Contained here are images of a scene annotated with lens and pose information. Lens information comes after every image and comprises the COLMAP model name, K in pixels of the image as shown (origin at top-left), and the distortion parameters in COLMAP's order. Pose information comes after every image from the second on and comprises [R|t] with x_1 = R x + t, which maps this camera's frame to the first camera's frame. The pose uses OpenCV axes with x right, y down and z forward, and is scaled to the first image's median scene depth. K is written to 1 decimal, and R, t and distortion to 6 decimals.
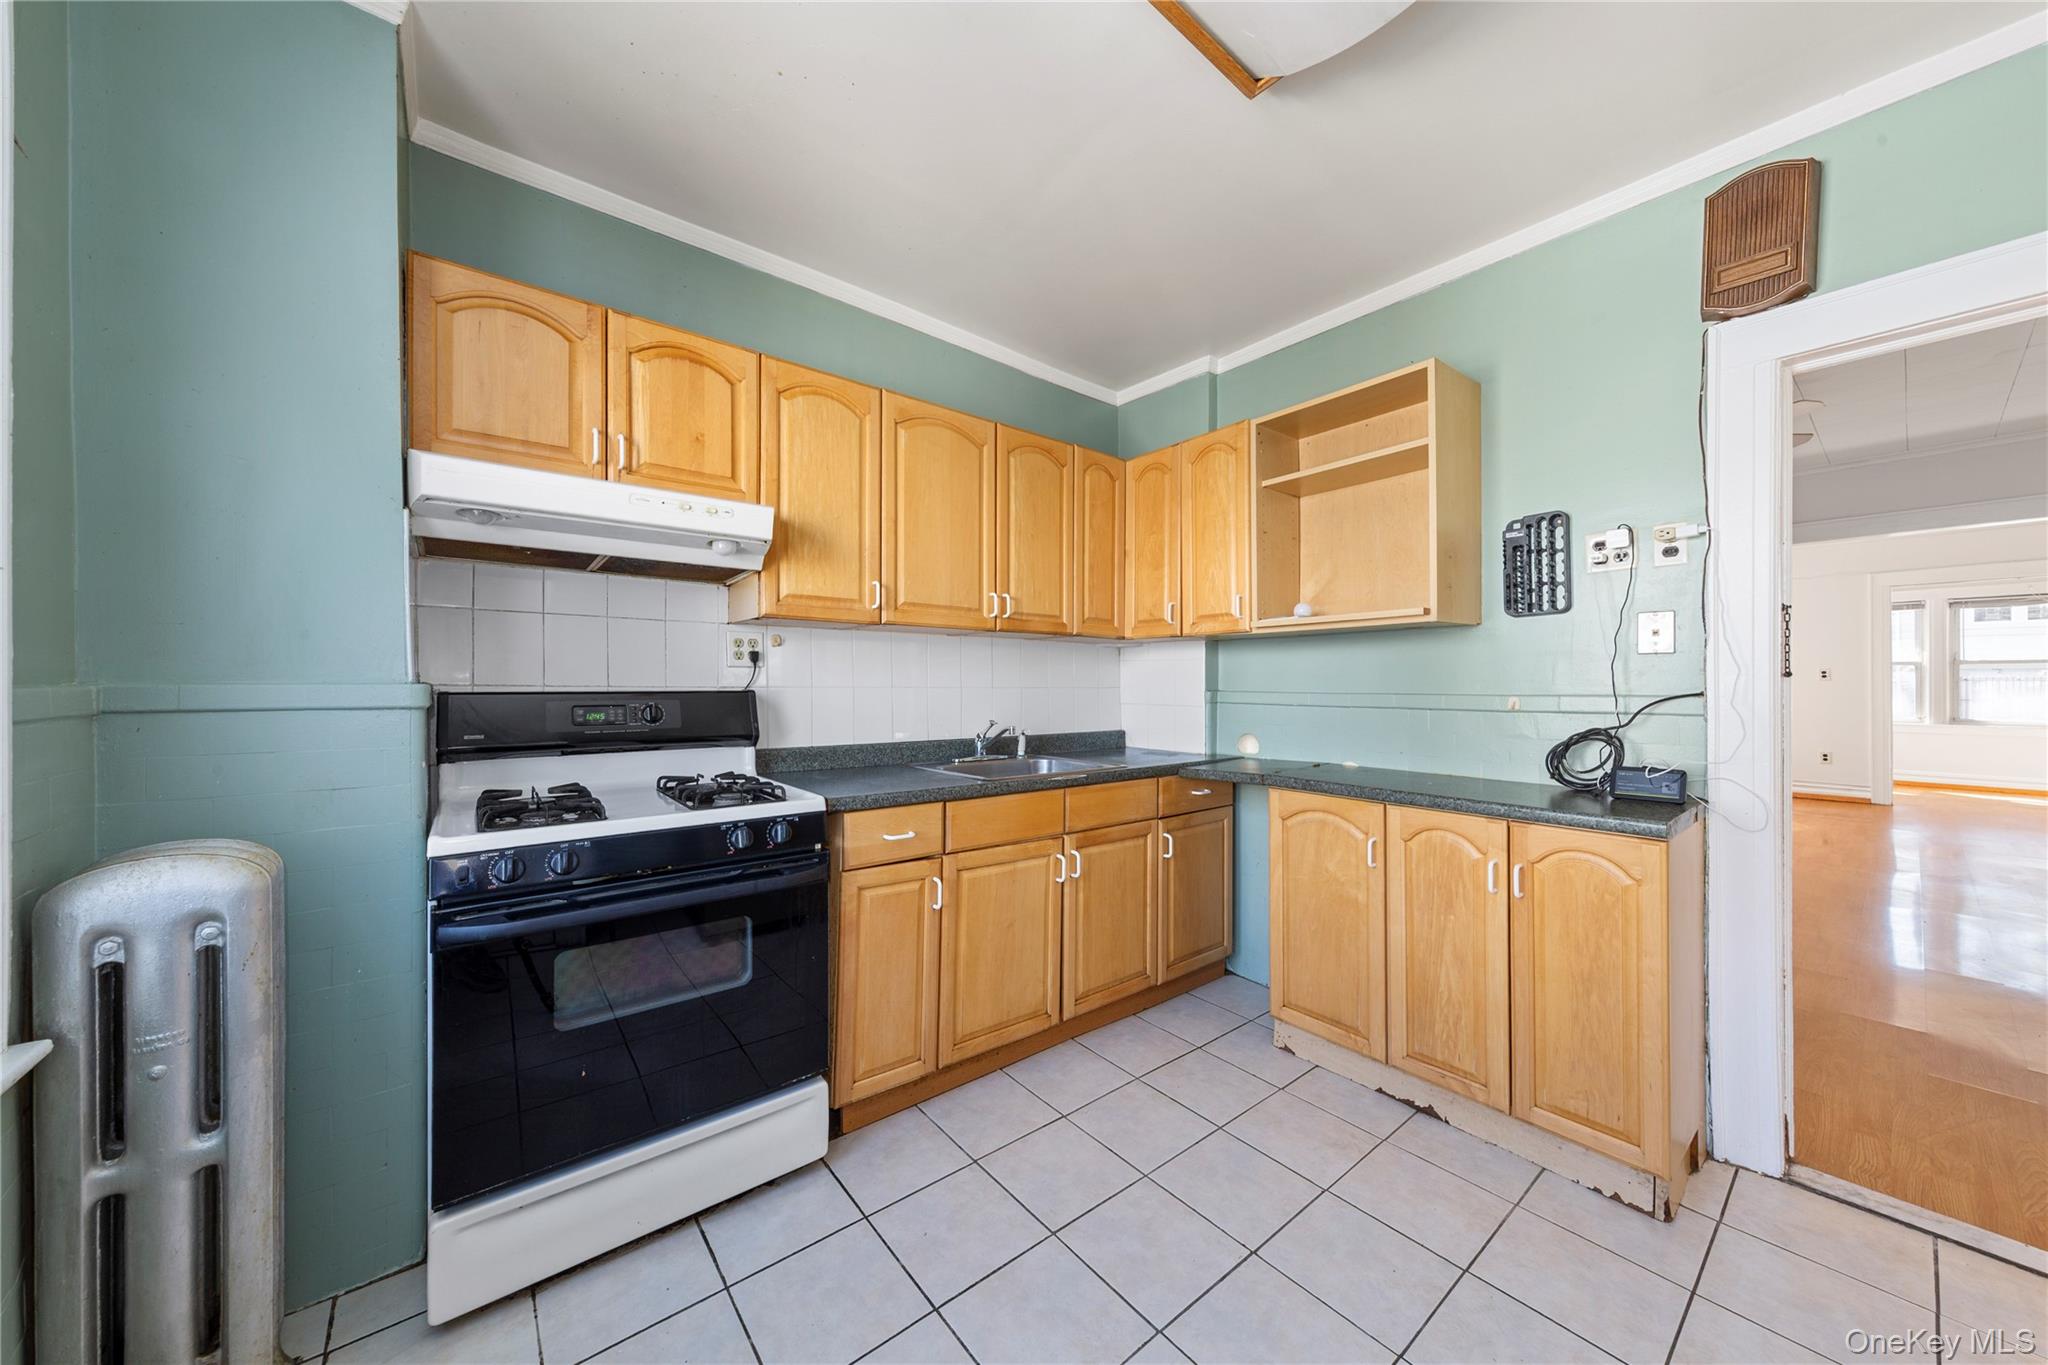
lens RADIAL K [[726.7, 0, 1032.5], [0, 726.7, 682.2], [0, 0, 1]] dist [0.011622, 0.000072]
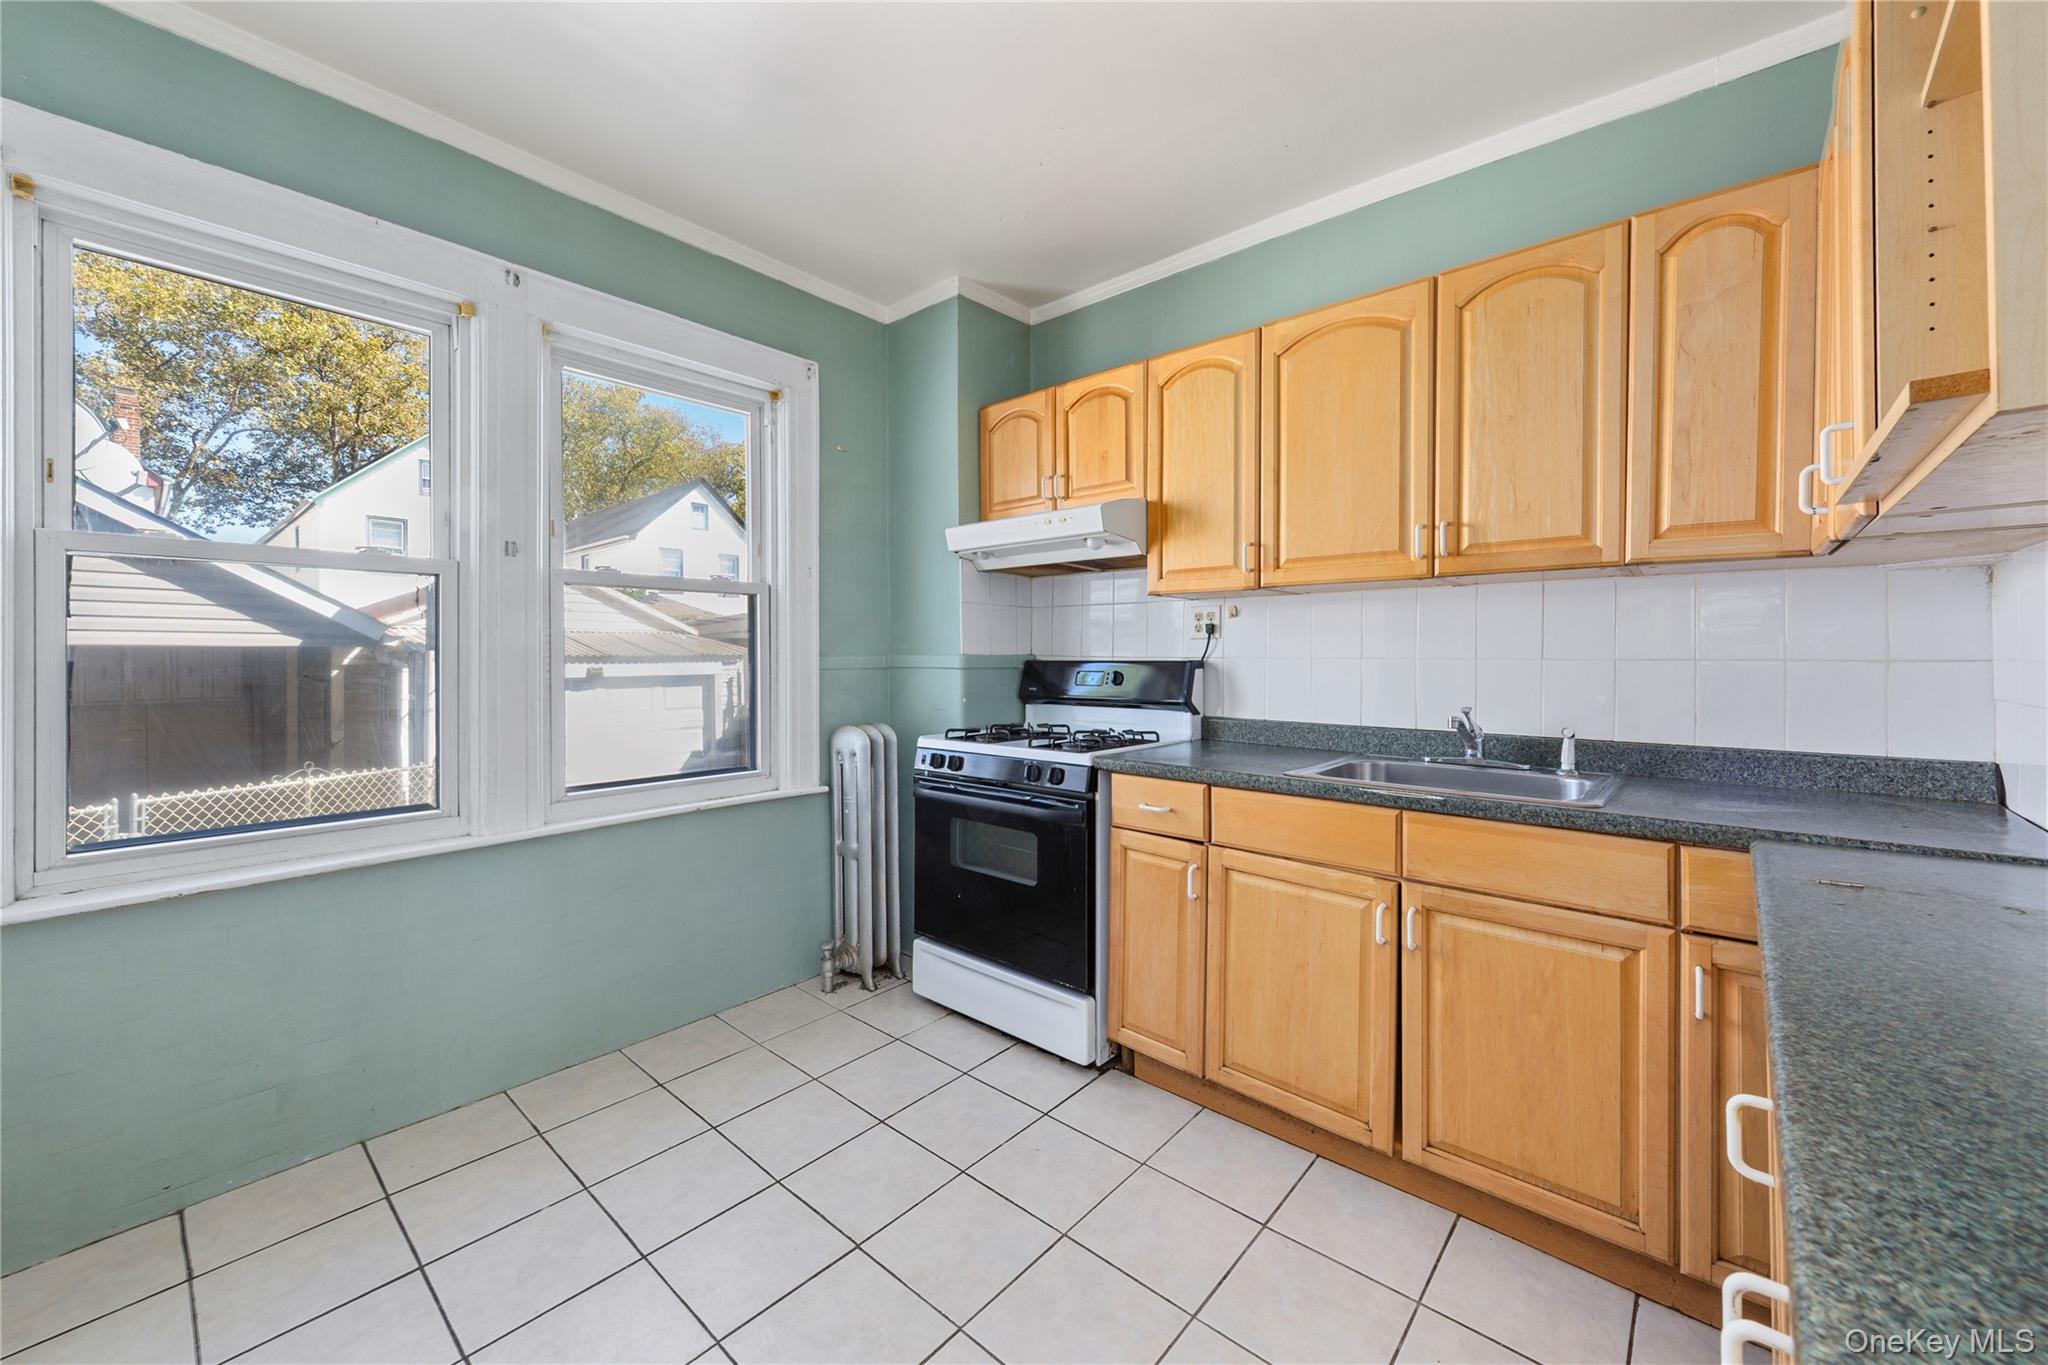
lens RADIAL K [[787.0, 0, 1029.7], [0, 787.0, 666.3], [0, 0, 1]] dist [-0.002780, -0.000064]
pose [[0.158097, 0.010088, -0.987372, 0.781275], [0.000398, 0.999947, 0.010280, 0.008381], [0.987424, -0.002018, 0.158084, 0.617285]]
